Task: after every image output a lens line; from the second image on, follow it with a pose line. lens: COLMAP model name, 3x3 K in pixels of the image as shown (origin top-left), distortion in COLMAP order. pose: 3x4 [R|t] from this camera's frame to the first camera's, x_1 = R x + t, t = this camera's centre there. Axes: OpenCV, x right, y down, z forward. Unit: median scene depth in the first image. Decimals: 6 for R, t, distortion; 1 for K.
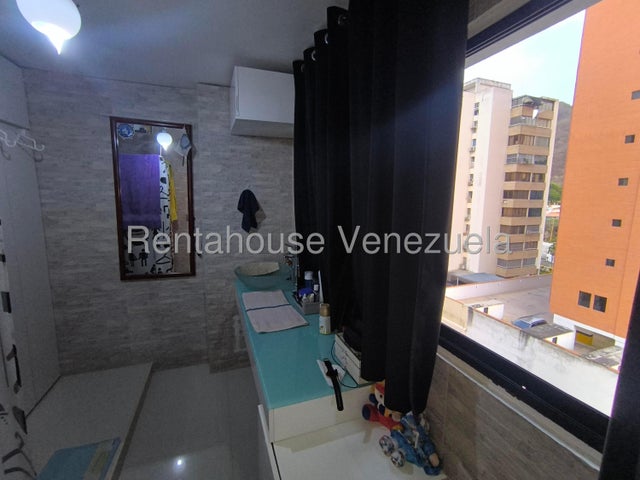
lens RADIAL K [[295.8, 0, 320.0], [0, 295.8, 240.1], [0, 0, 1]] dist [-0.025499, 0.013811]
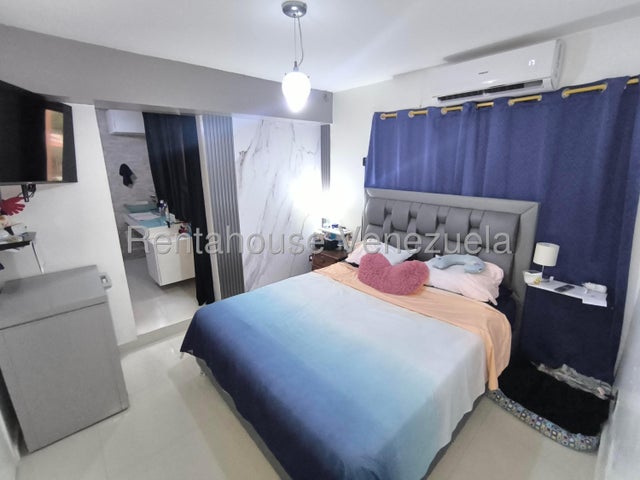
lens RADIAL K [[295.8, 0, 323.1], [0, 295.8, 240.4], [0, 0, 1]] dist [-0.025499, 0.013811]
pose [[0.924255, -0.111578, 0.365107, 0.214689], [0.072024, 0.990126, 0.120259, 0.197800], [-0.374921, -0.084854, 0.923165, -1.370347]]
